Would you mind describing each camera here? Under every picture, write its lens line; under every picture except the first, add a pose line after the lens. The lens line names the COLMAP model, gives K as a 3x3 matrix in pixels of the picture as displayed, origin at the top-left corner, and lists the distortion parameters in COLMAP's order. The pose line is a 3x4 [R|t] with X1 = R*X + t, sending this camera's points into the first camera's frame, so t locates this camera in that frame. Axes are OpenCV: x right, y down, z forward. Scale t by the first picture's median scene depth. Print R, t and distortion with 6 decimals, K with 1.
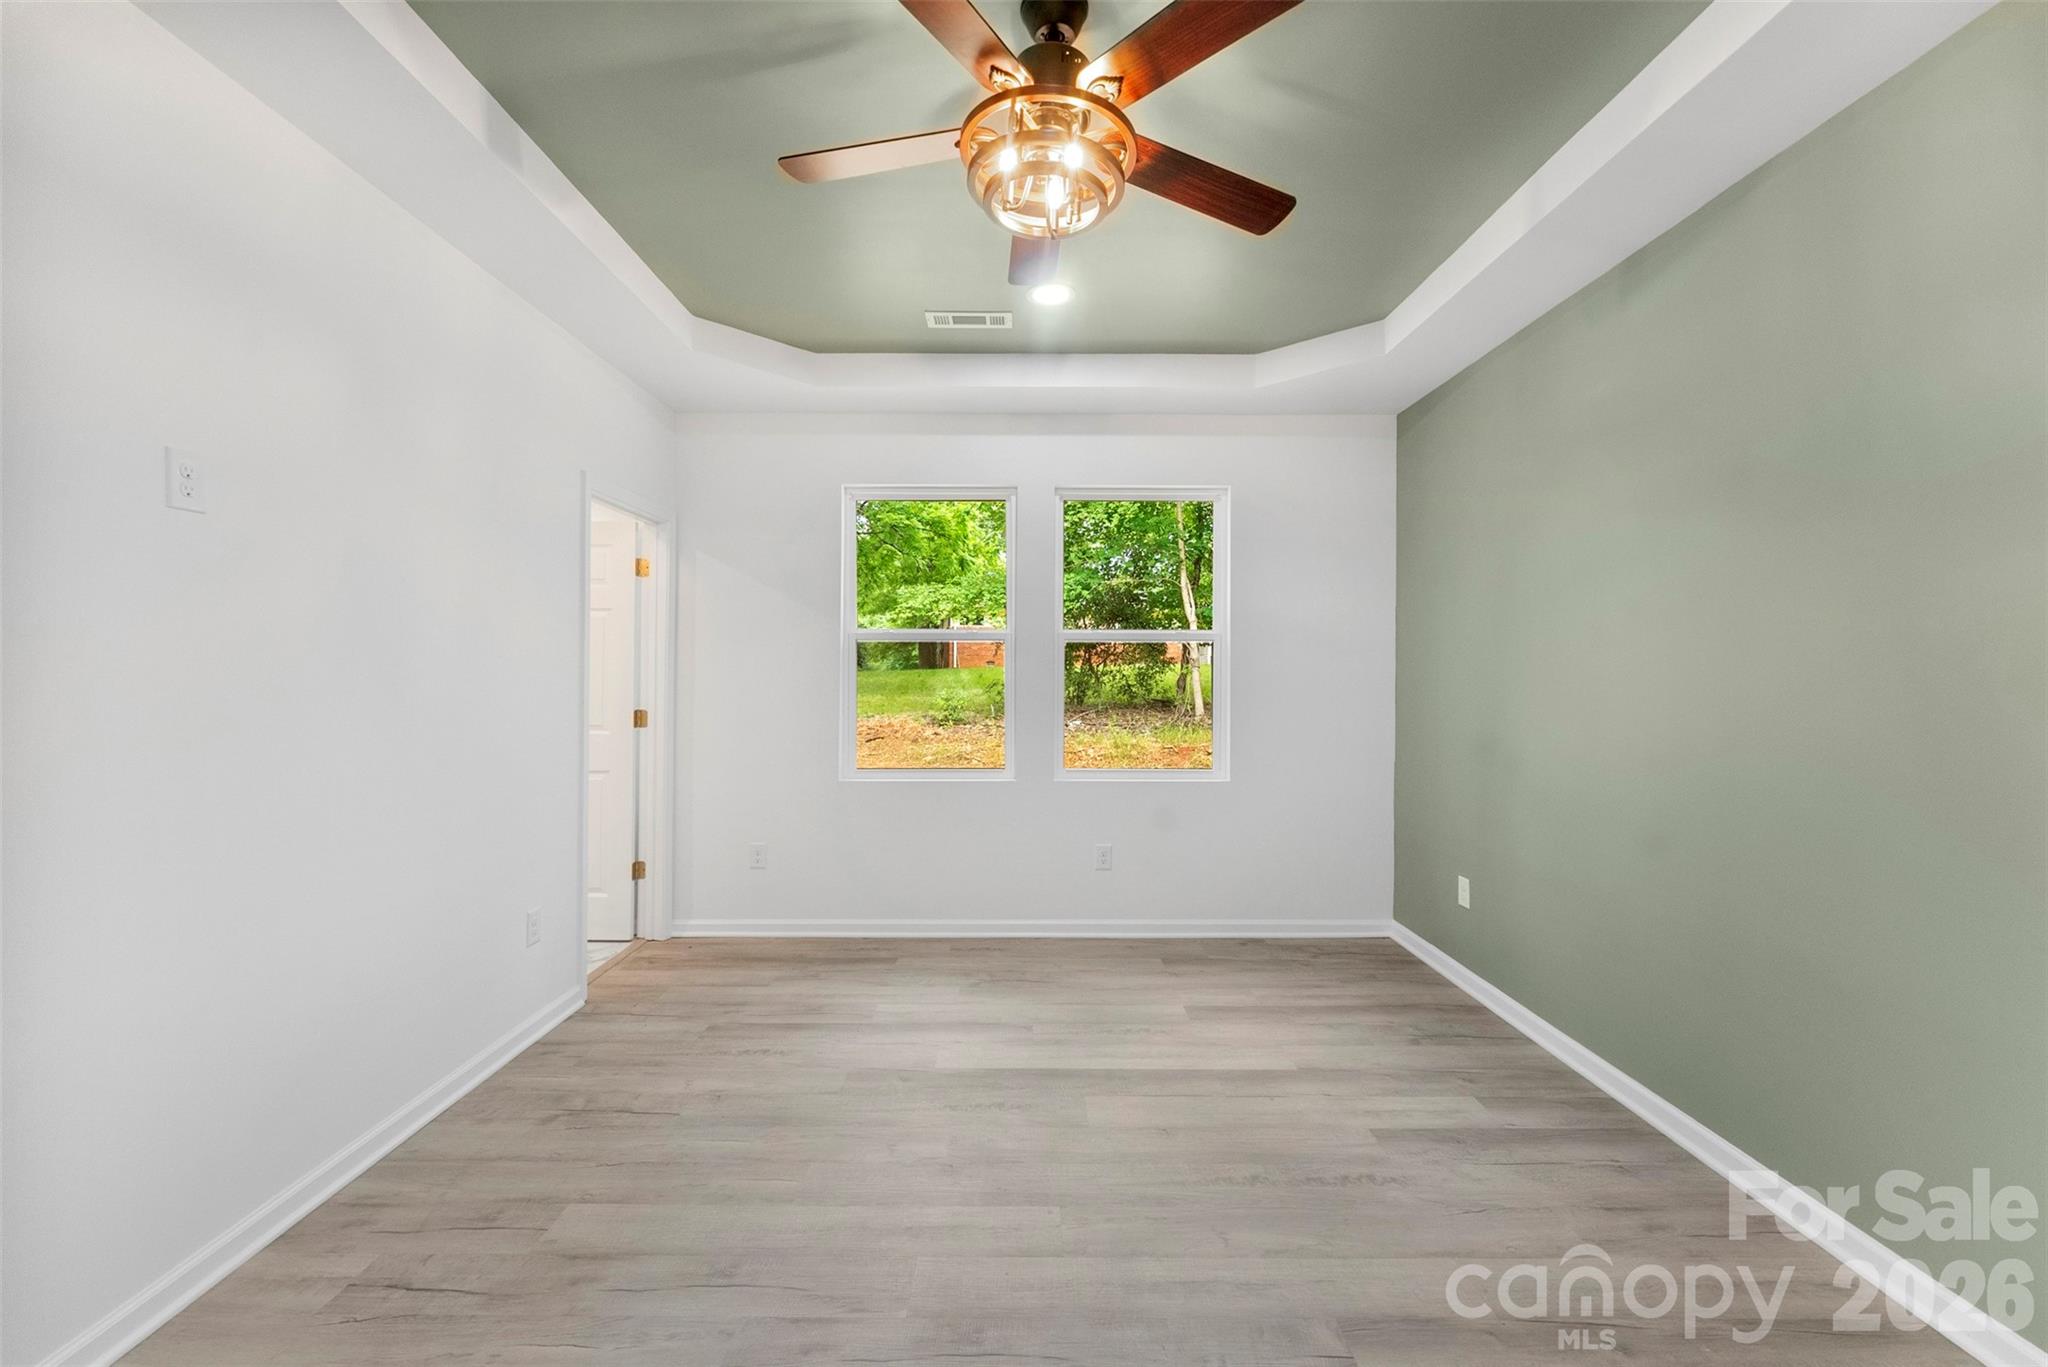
lens RADIAL K [[826.5, 0, 1026.3], [0, 826.5, 677.1], [0, 0, 1]] dist [-0.002160, -0.000382]
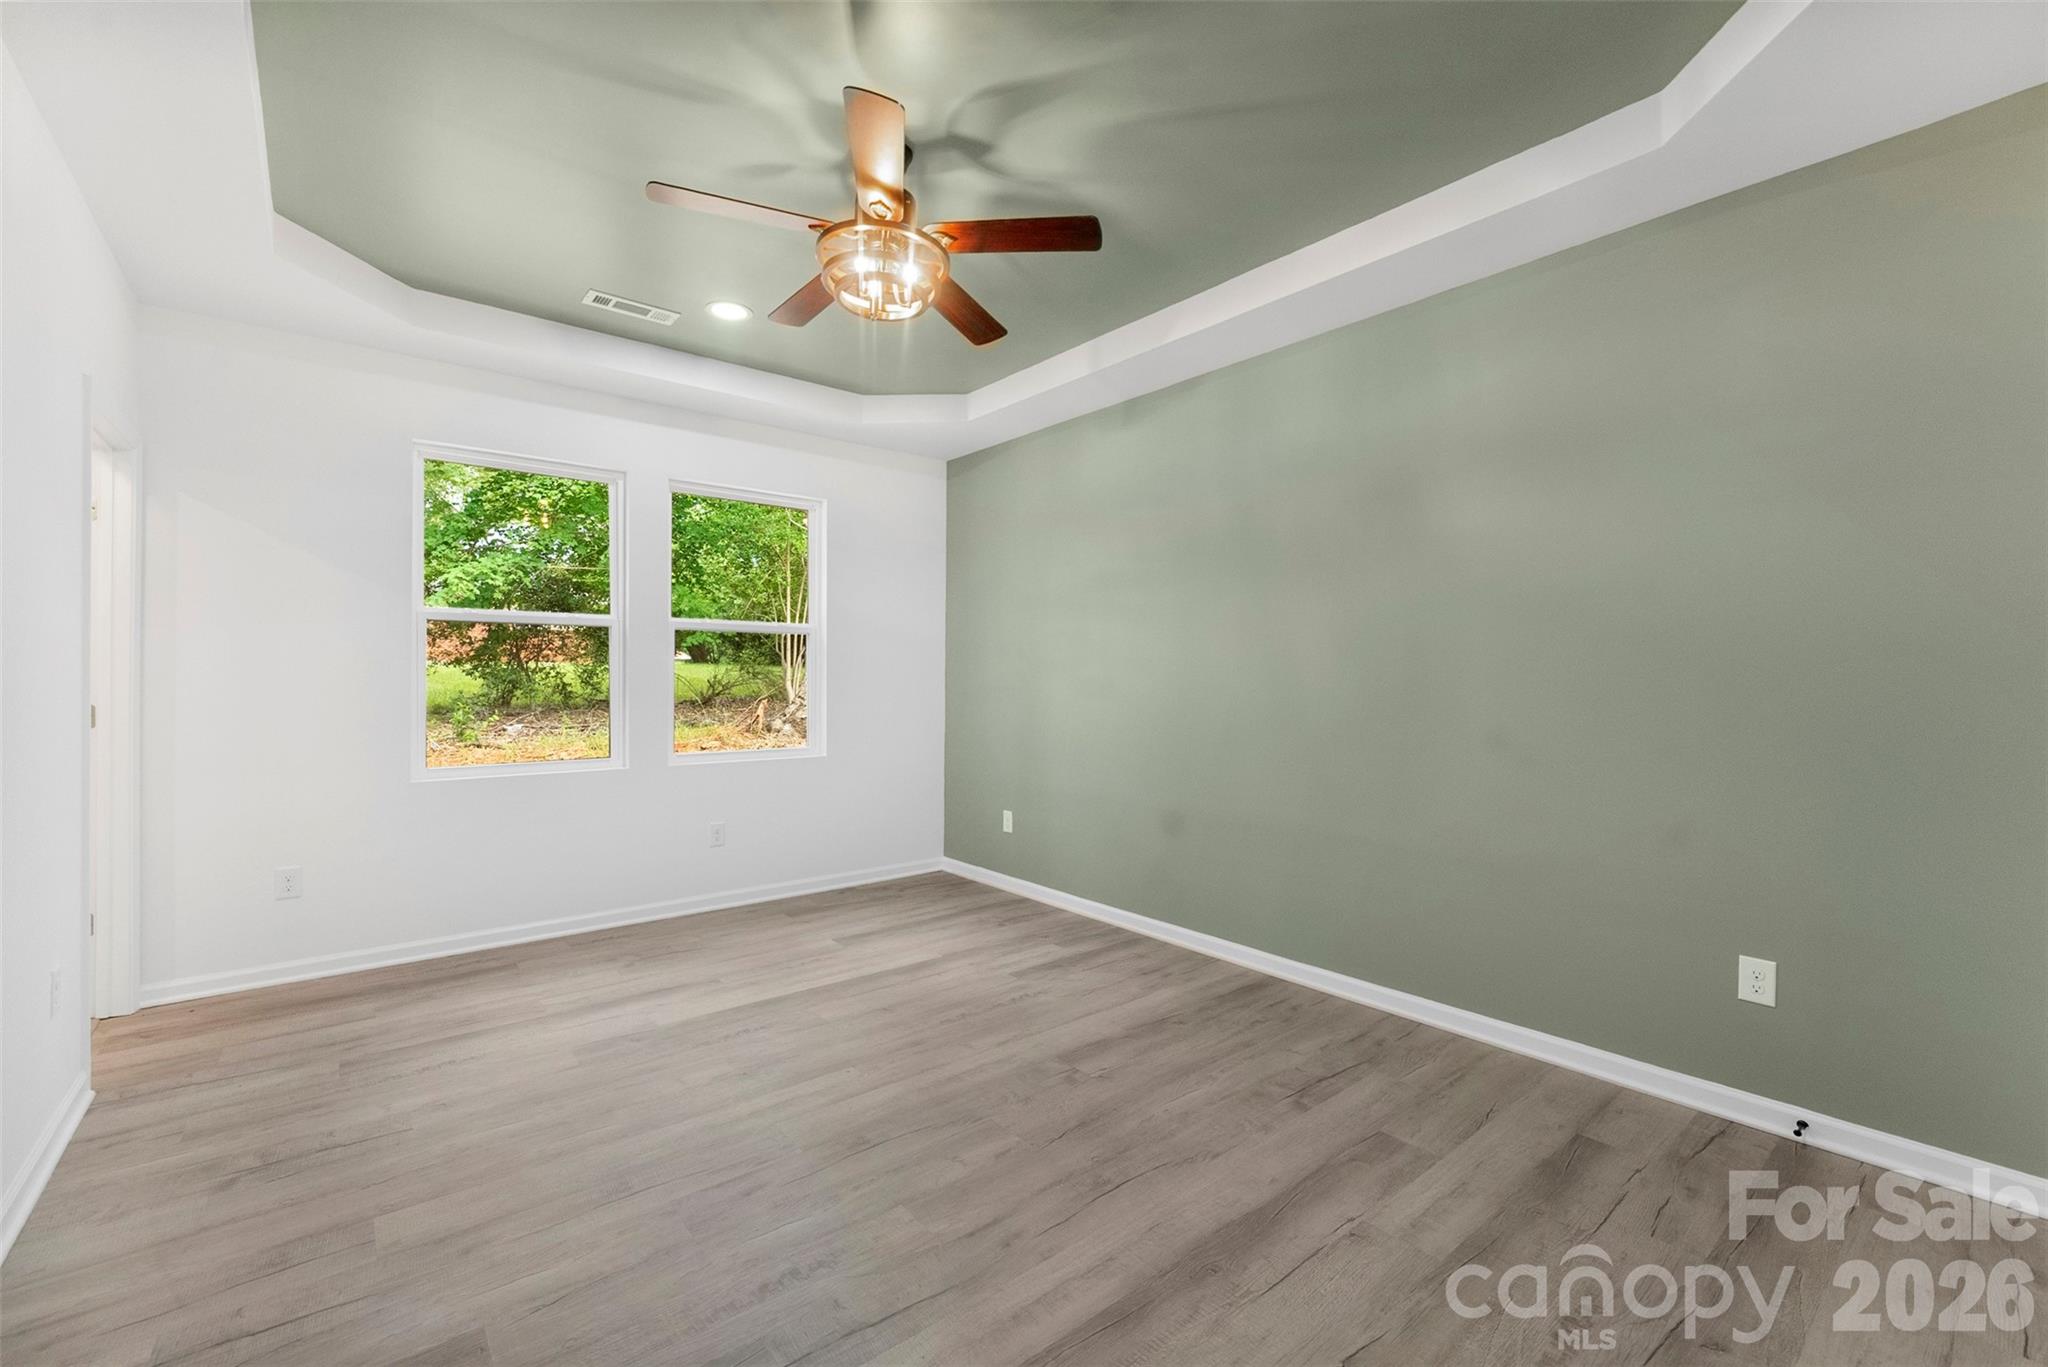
lens RADIAL K [[845.5, 0, 1023.9], [0, 845.5, 694.9], [0, 0, 1]] dist [-0.000445, -0.000496]
pose [[0.775269, -0.014179, 0.631472, -0.385011], [0.001928, 0.999796, 0.020082, 0.023428], [-0.631628, -0.014352, 0.775139, -0.122916]]
